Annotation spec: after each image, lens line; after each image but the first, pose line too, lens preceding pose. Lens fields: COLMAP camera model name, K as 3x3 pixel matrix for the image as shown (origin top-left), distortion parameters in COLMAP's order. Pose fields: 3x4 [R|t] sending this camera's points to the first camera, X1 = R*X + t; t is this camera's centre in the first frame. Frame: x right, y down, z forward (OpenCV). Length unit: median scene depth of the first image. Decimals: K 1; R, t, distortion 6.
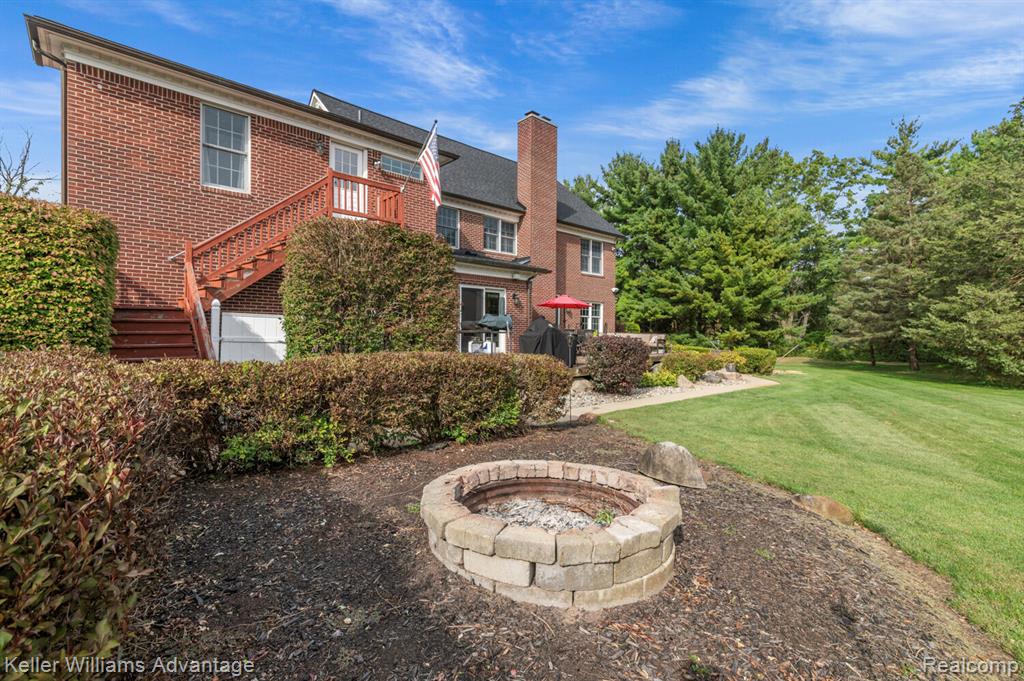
lens RADIAL K [[460.6, 0, 510.2], [0, 460.6, 333.4], [0, 0, 1]] dist [0.005147, 0.000745]
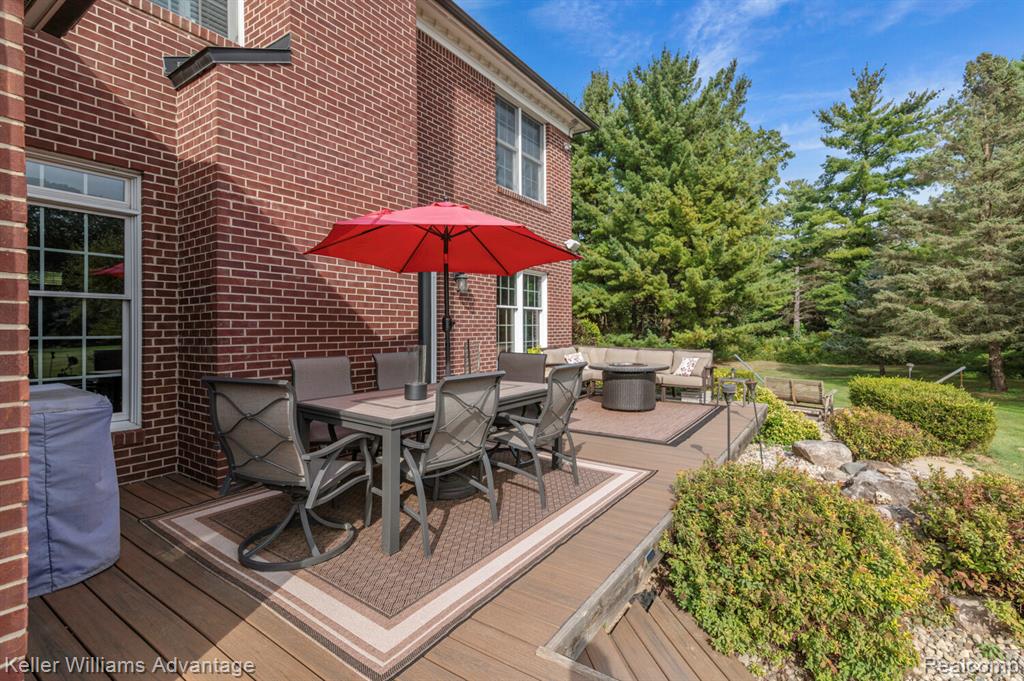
lens RADIAL K [[460.6, 0, 526.6], [0, 460.6, 324.5], [0, 0, 1]] dist [0.005147, 0.000745]
pose [[0.964317, -0.012346, 0.264461, 0.048232], [0.014300, 0.999883, -0.005466, -0.012614], [-0.264362, 0.009053, 0.964381, 0.391362]]
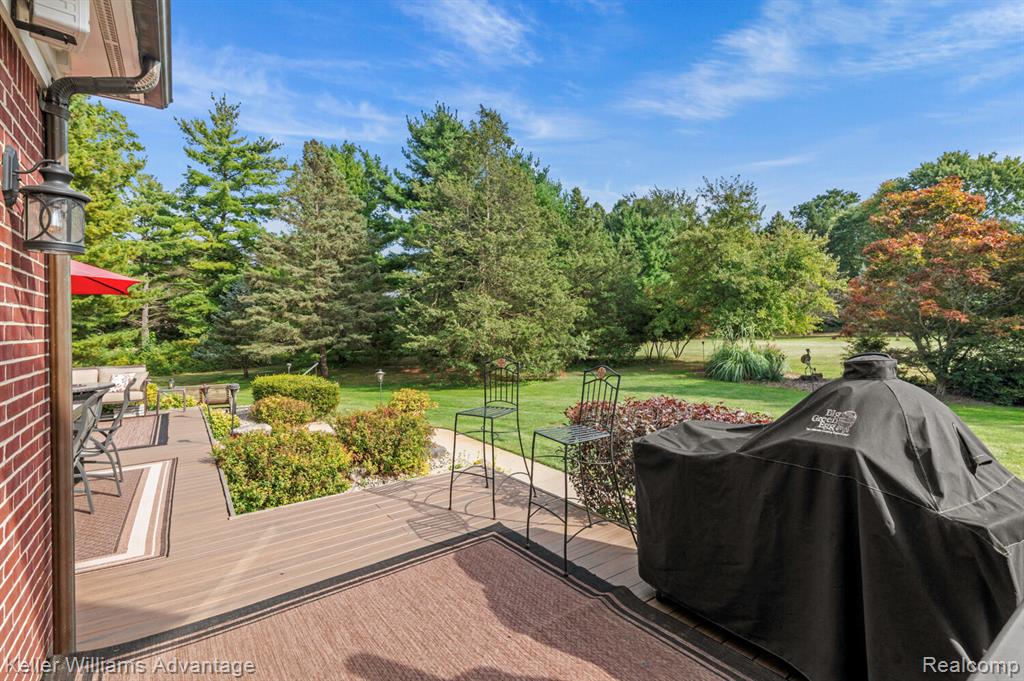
lens RADIAL K [[460.6, 0, 518.9], [0, 460.6, 334.1], [0, 0, 1]] dist [0.005147, 0.000745]
pose [[0.093703, -0.028009, 0.995206, -0.006561], [0.025655, 0.999340, 0.025709, -0.015905], [-0.995270, 0.023123, 0.094360, 0.375347]]
